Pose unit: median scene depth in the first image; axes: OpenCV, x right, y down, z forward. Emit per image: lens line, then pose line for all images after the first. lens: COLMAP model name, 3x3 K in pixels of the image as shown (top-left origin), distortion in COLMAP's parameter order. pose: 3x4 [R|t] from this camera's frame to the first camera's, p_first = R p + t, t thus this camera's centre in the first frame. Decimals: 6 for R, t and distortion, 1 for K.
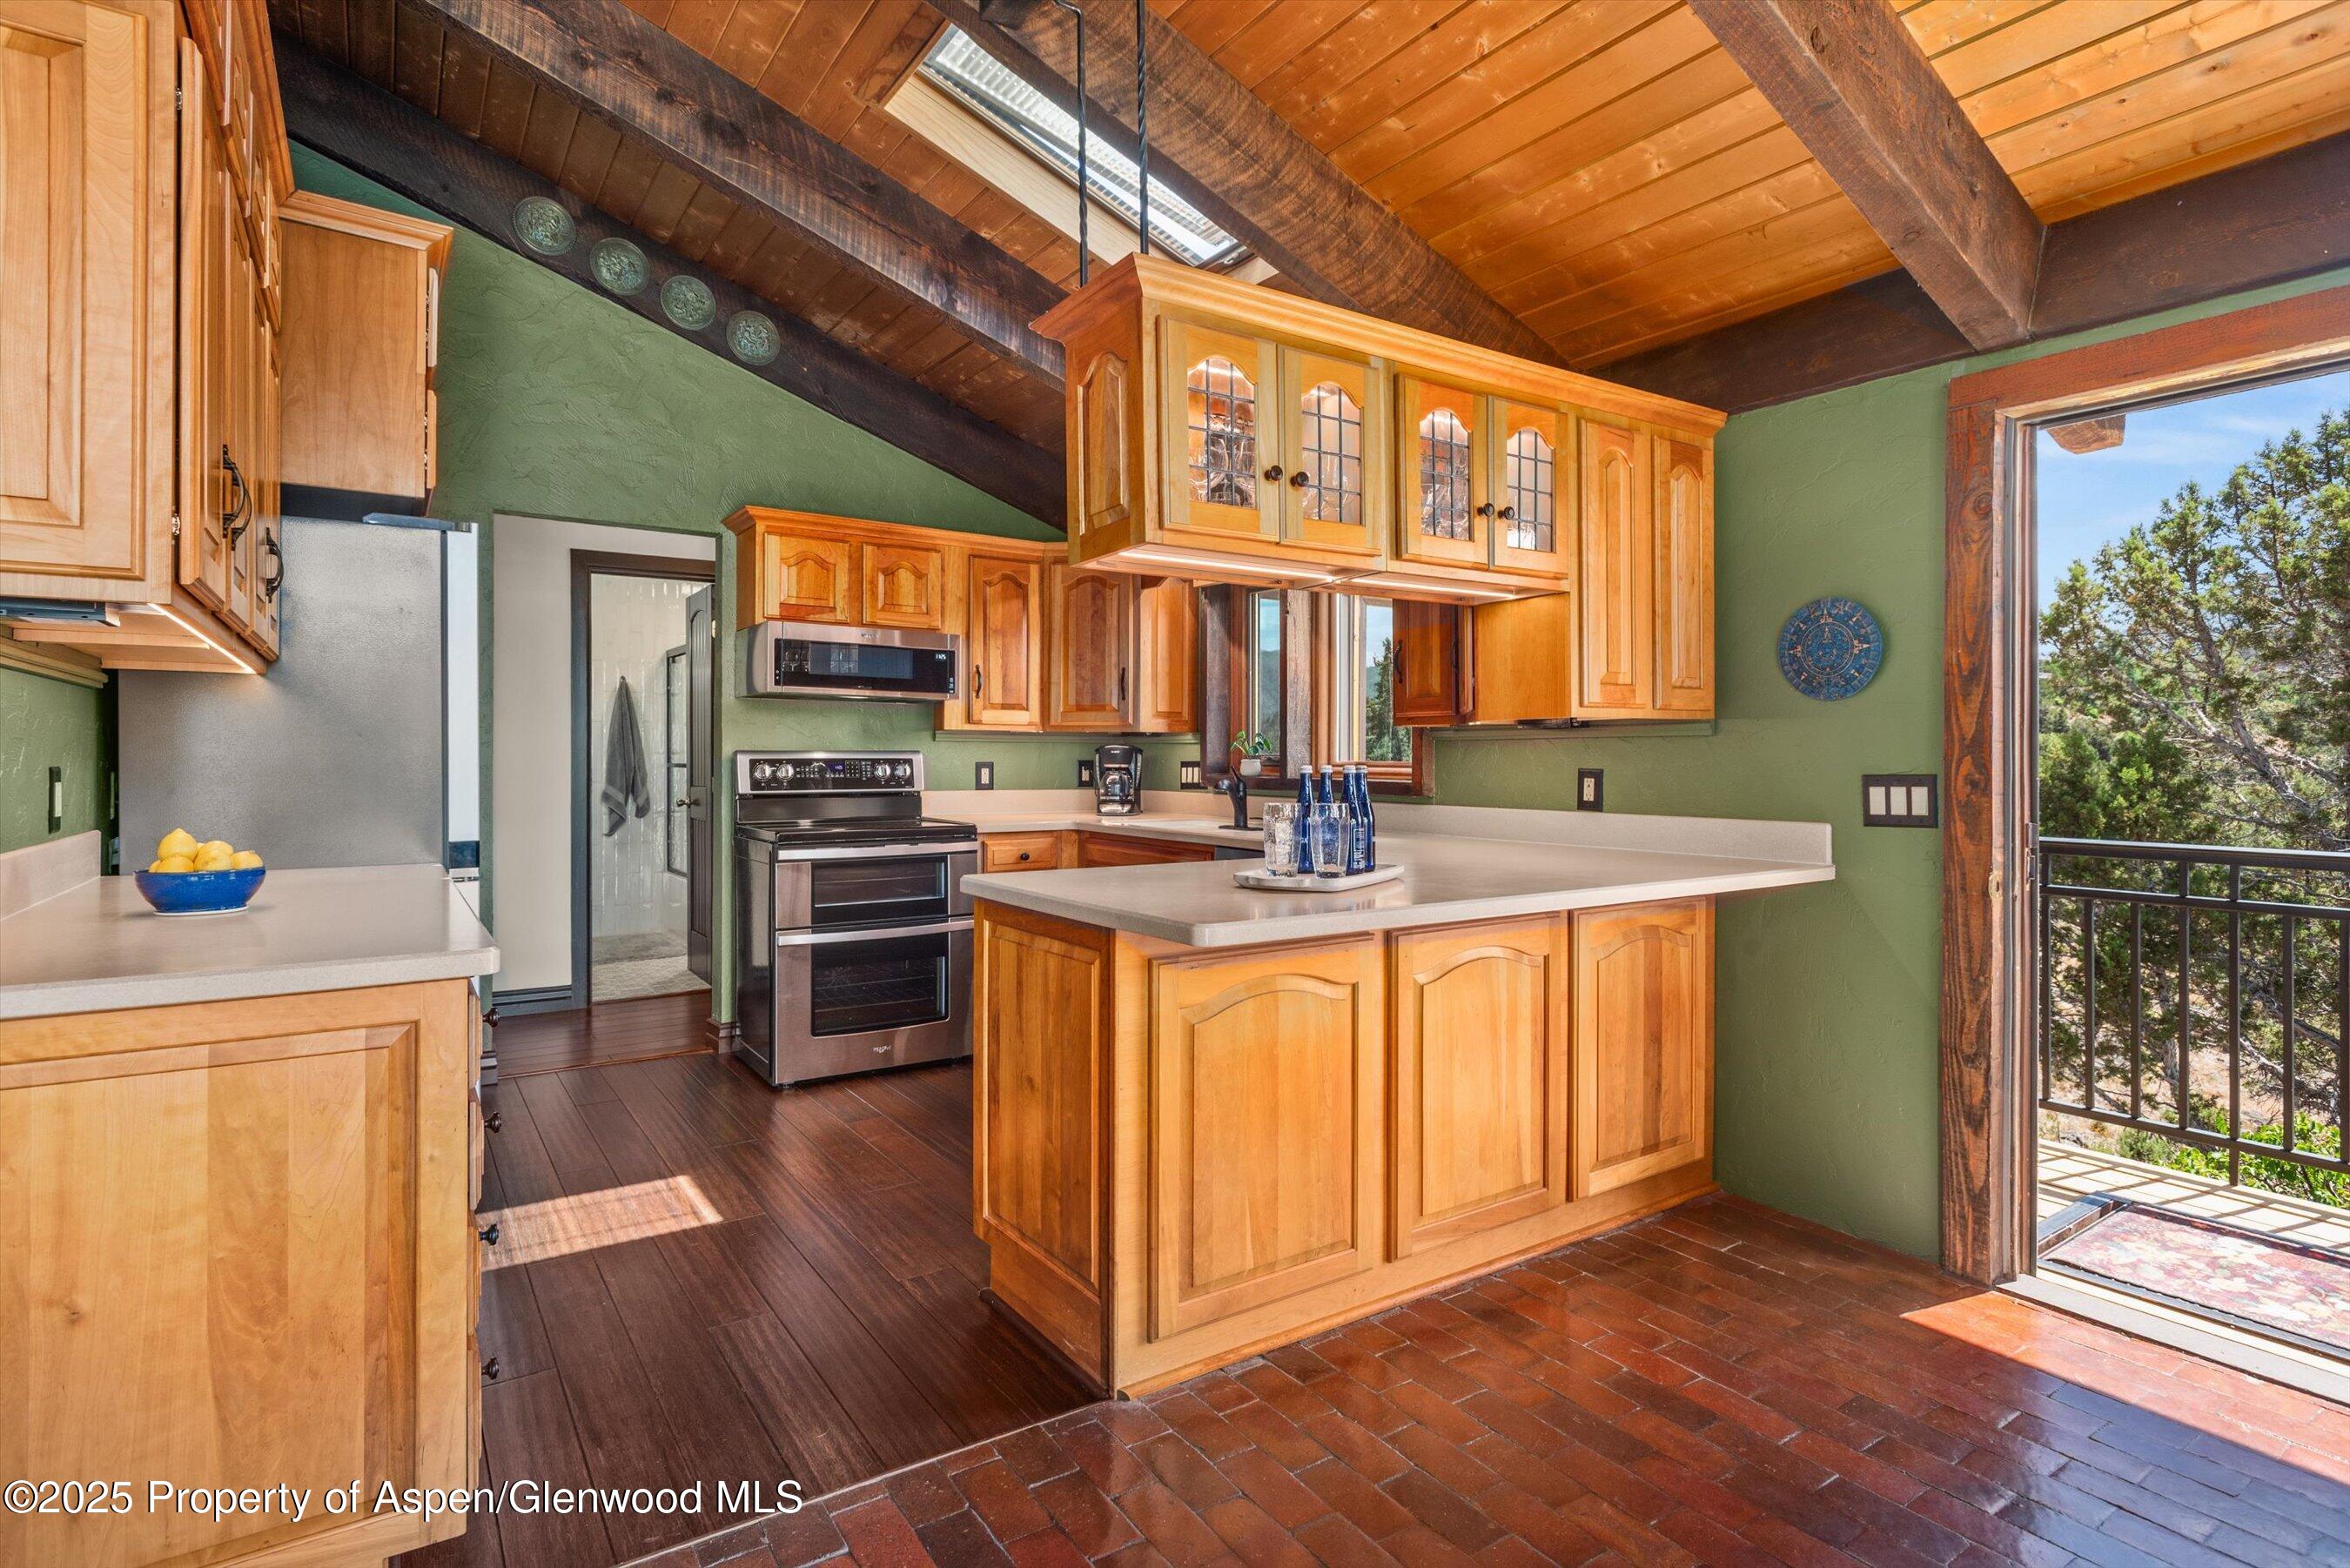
lens RADIAL K [[1179.4, 0, 1175.5], [0, 1179.4, 762.3], [0, 0, 1]] dist [-0.001881, 0.000413]
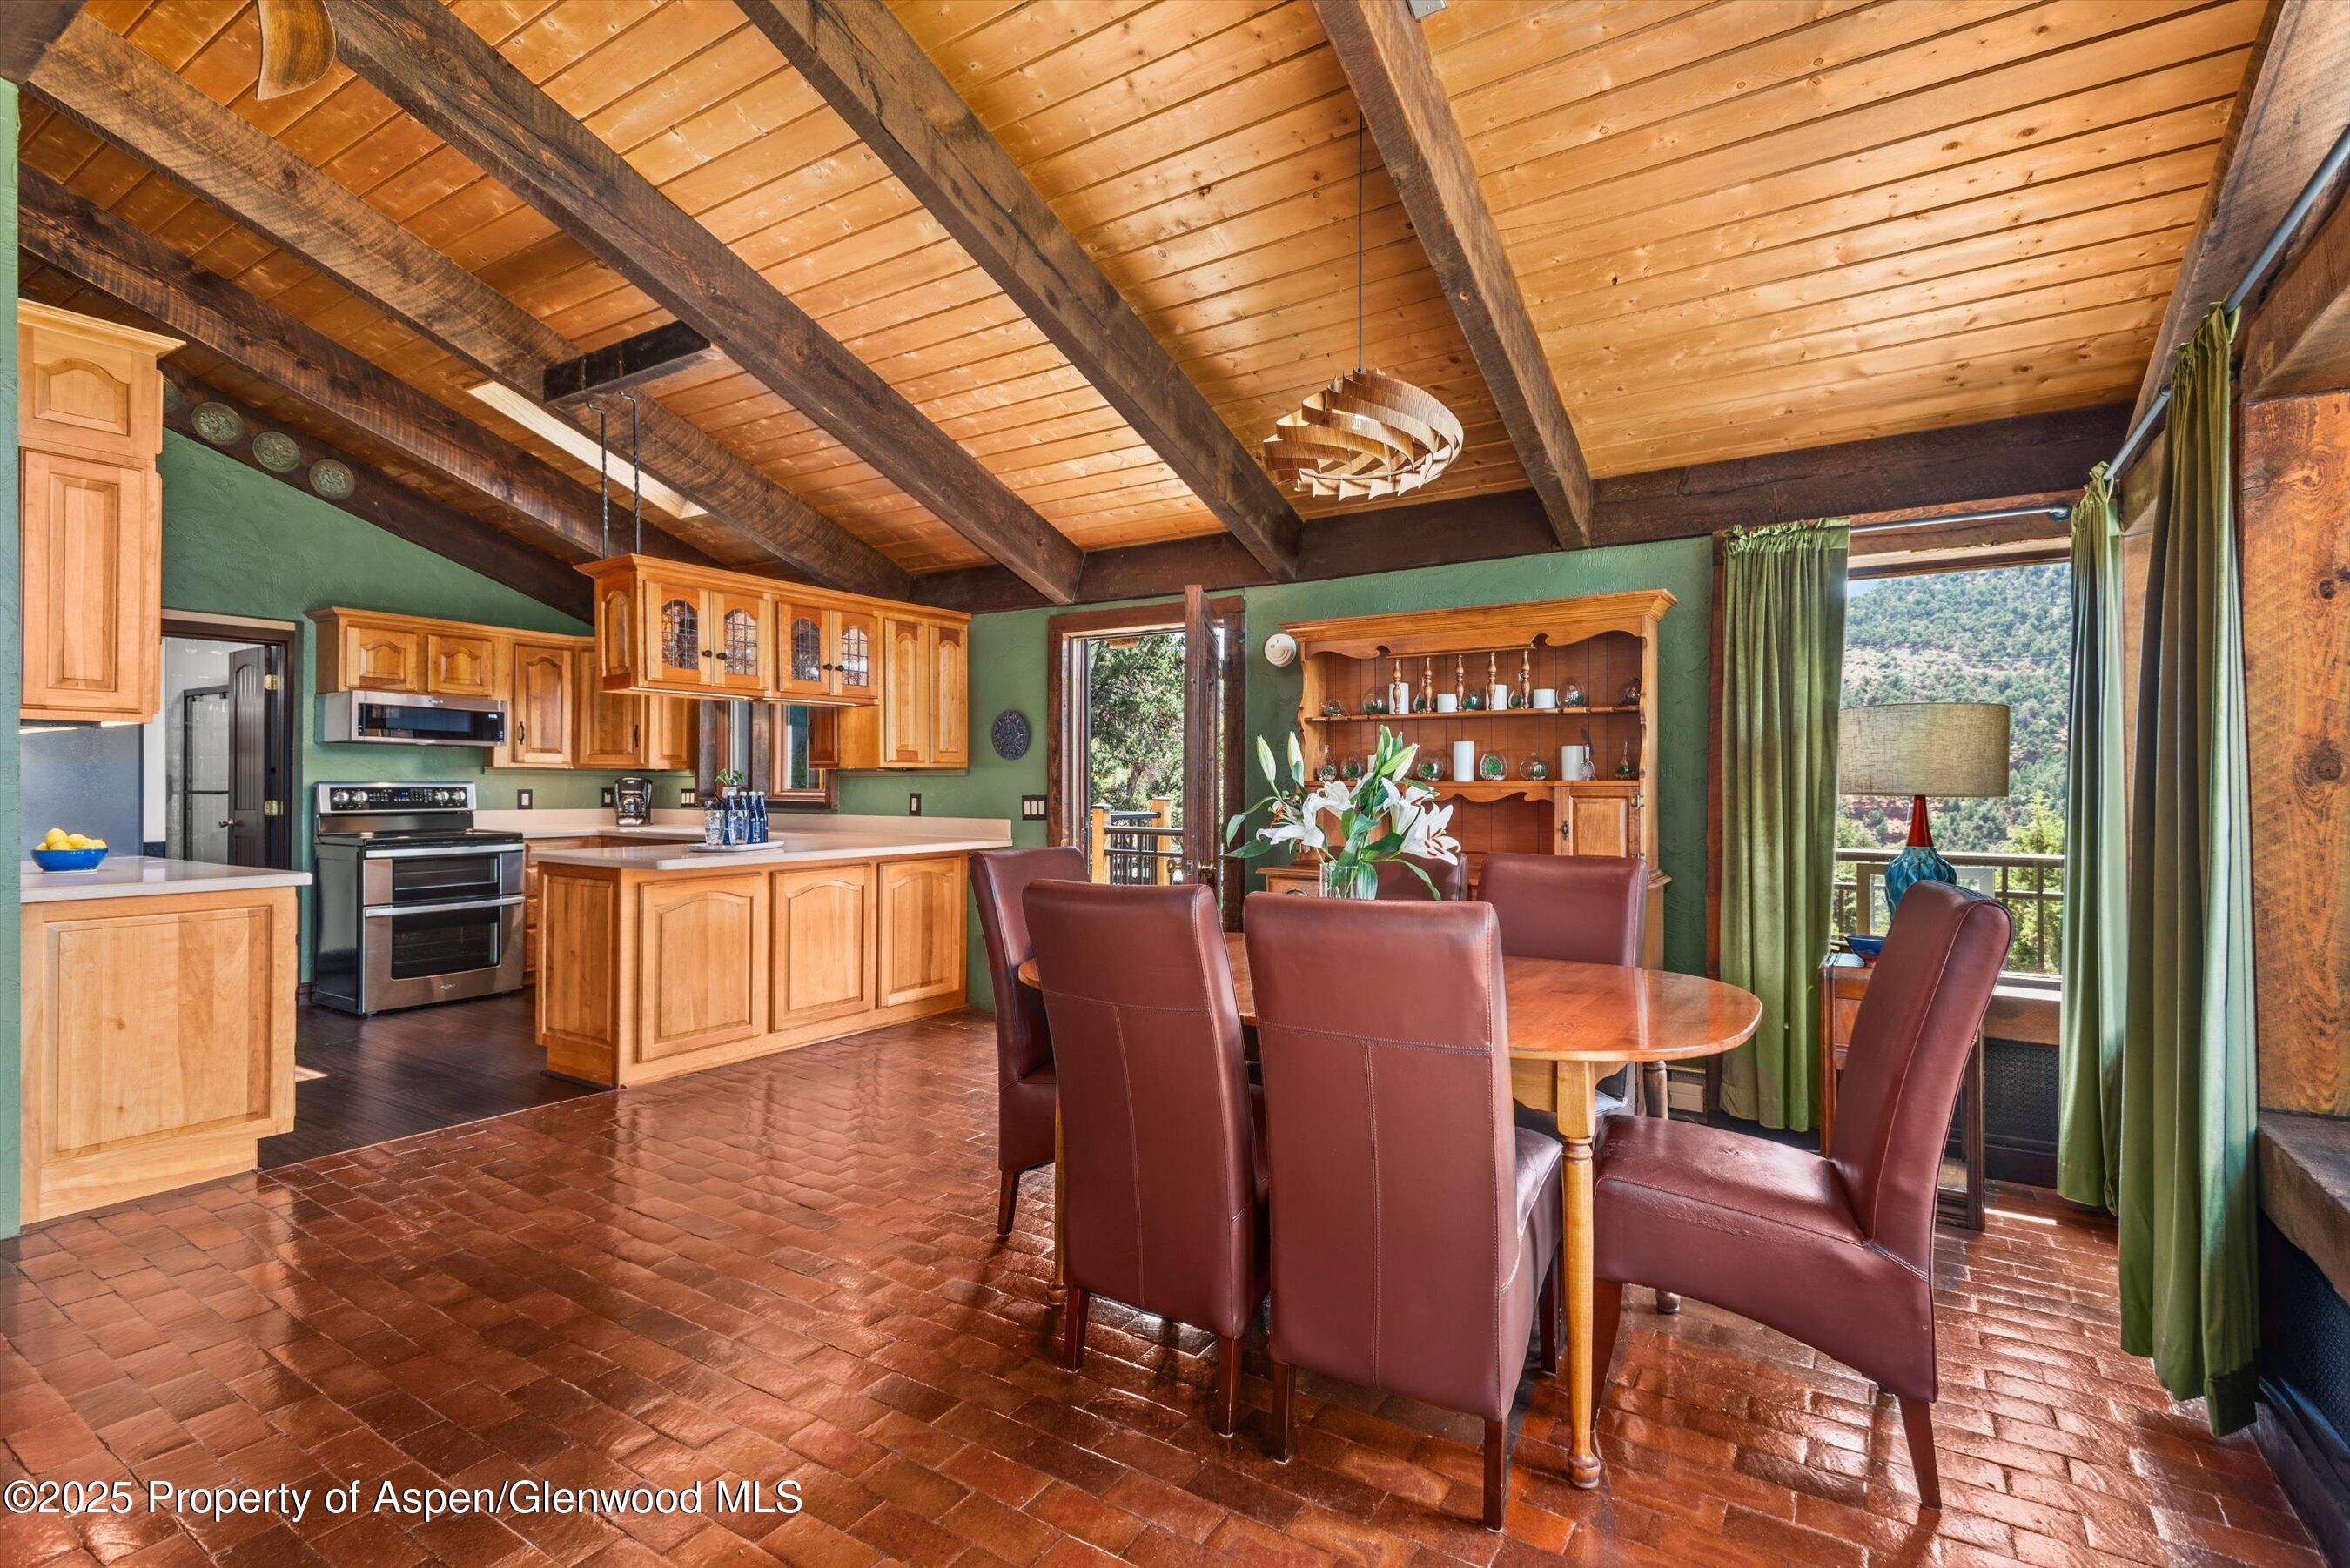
lens RADIAL K [[1095.6, 0, 1186.4], [0, 1095.6, 777.1], [0, 0, 1]] dist [0.011144, -0.003202]
pose [[0.918495, 0.003059, 0.395420, 0.052422], [0.000625, 0.999958, -0.009187, -0.003049], [-0.395431, 0.008685, 0.918454, -0.628580]]
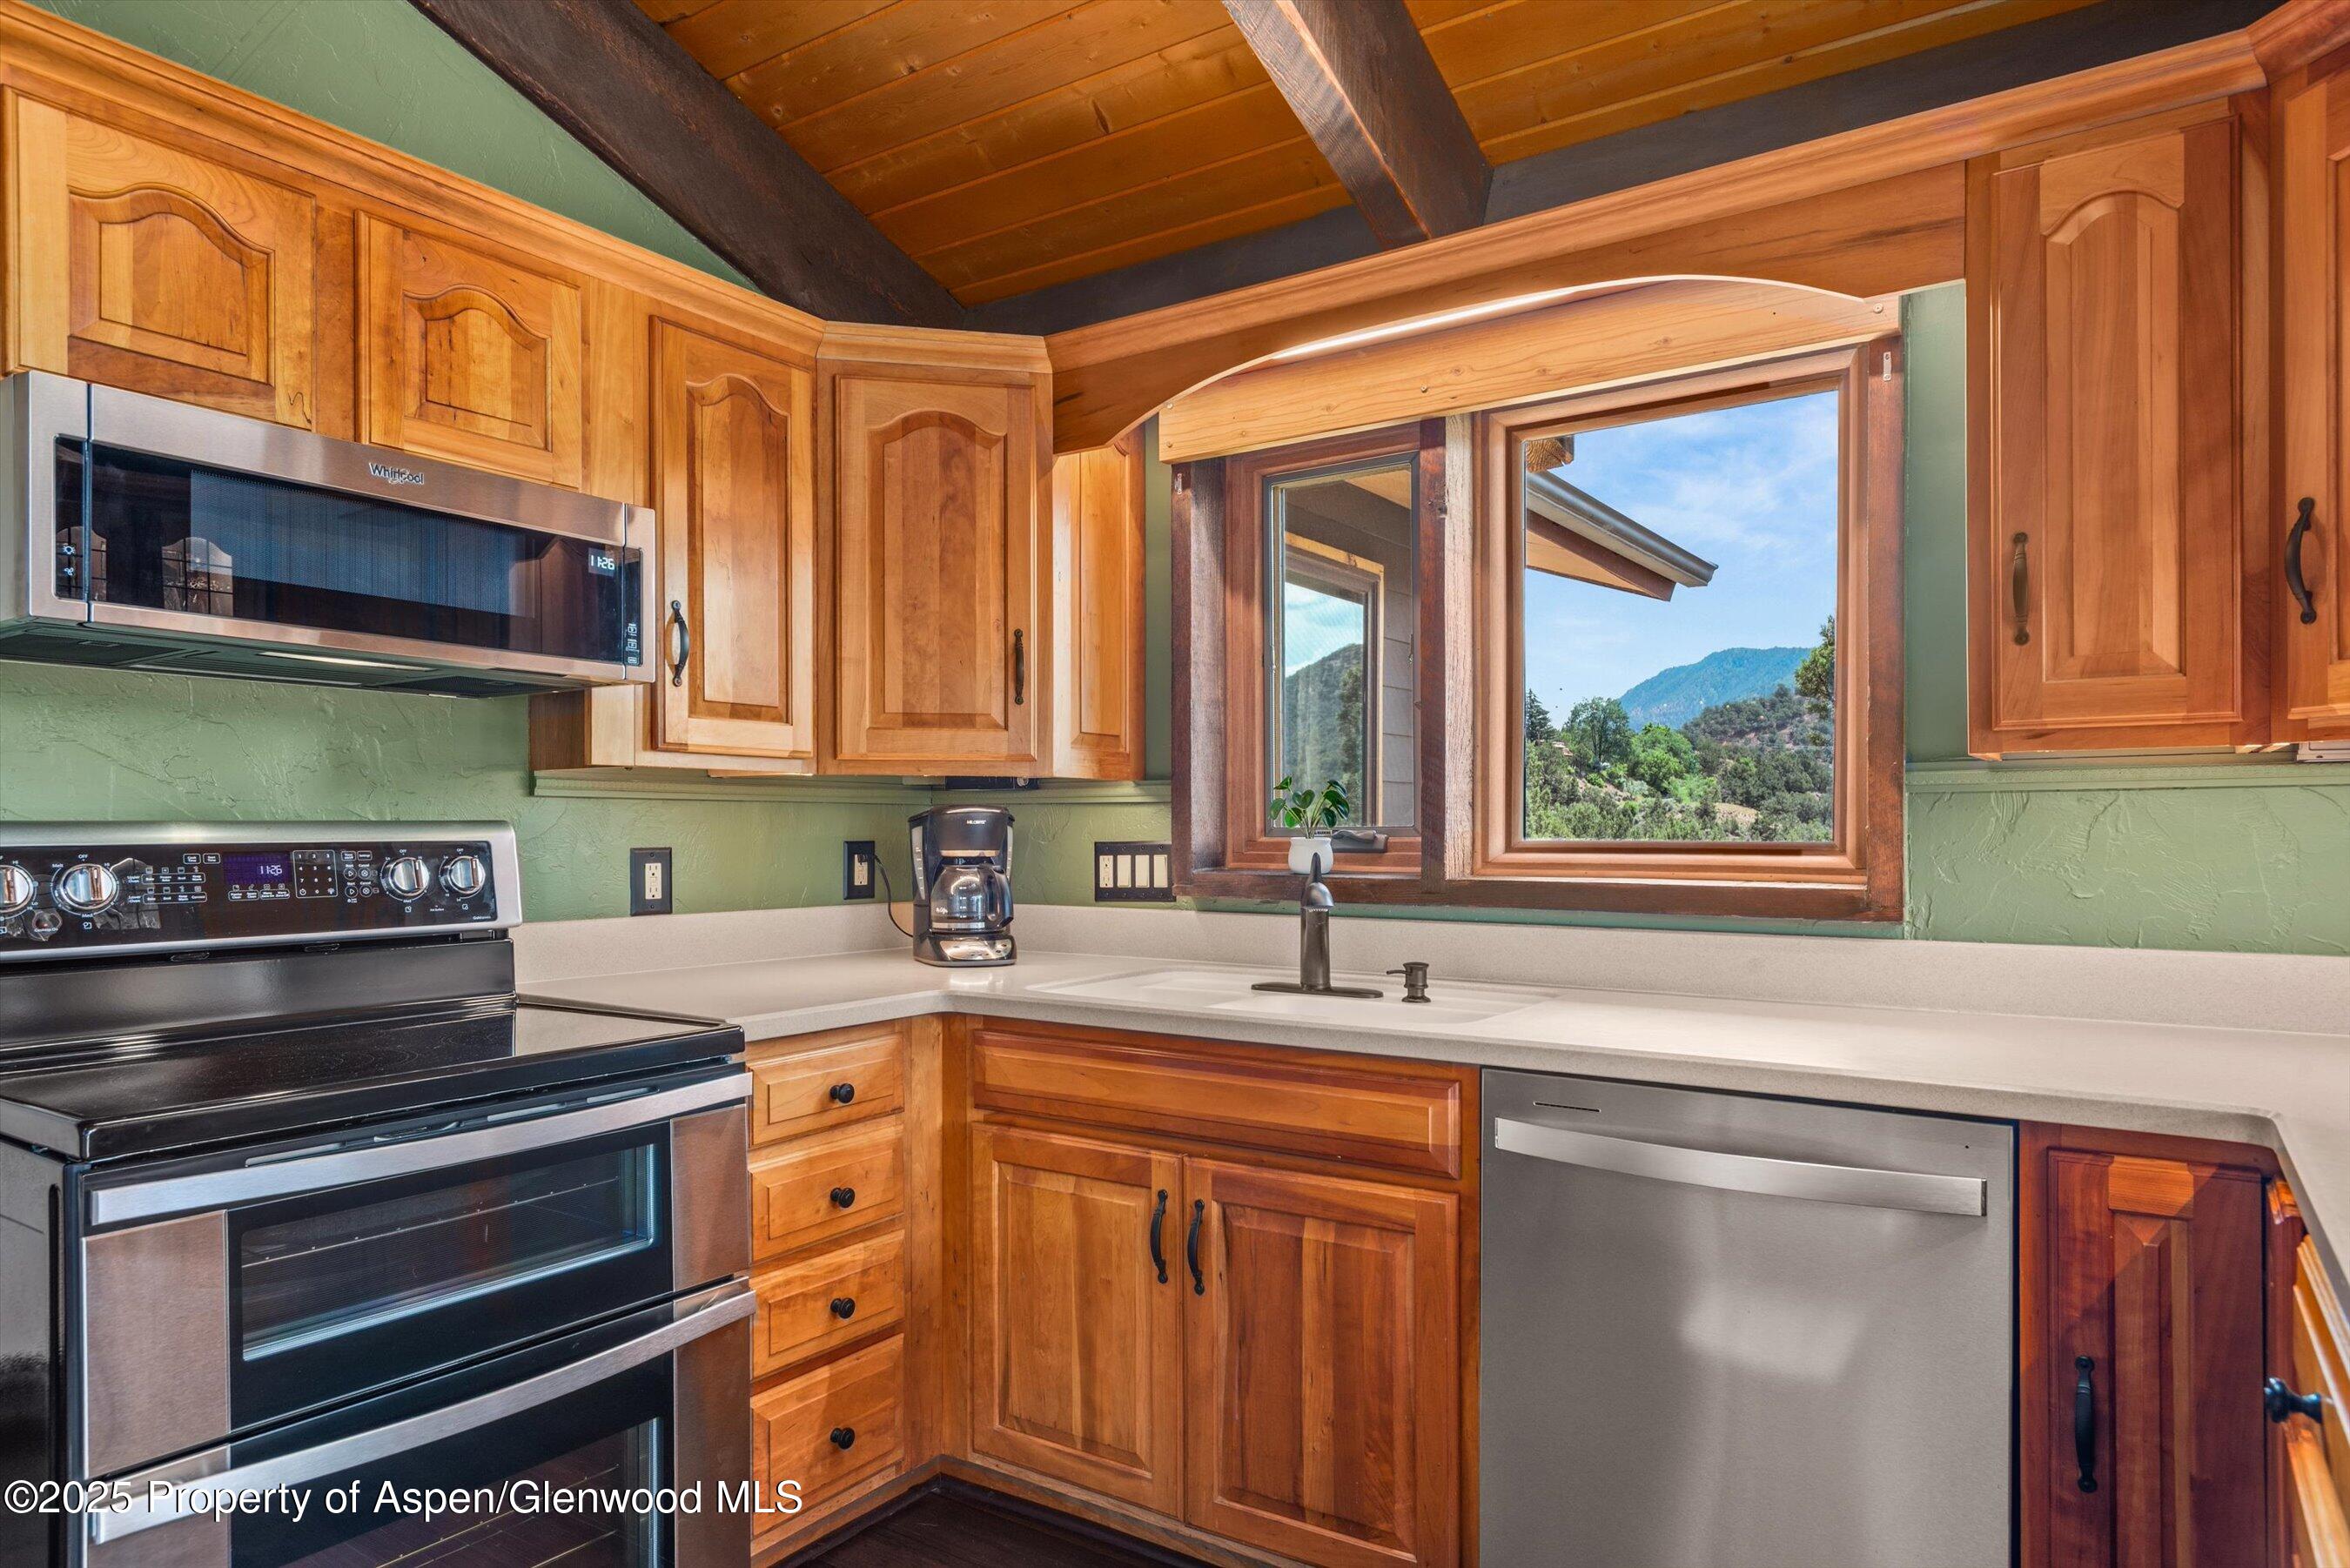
lens RADIAL K [[1412.4, 0, 1199.8], [0, 1412.4, 835.5], [0, 0, 1]] dist [-0.004239, -0.002213]
pose [[0.923565, -0.006724, 0.383384, -0.220790], [0.006867, 0.999976, 0.000994, -0.004803], [-0.383381, 0.001715, 0.923589, 0.592541]]
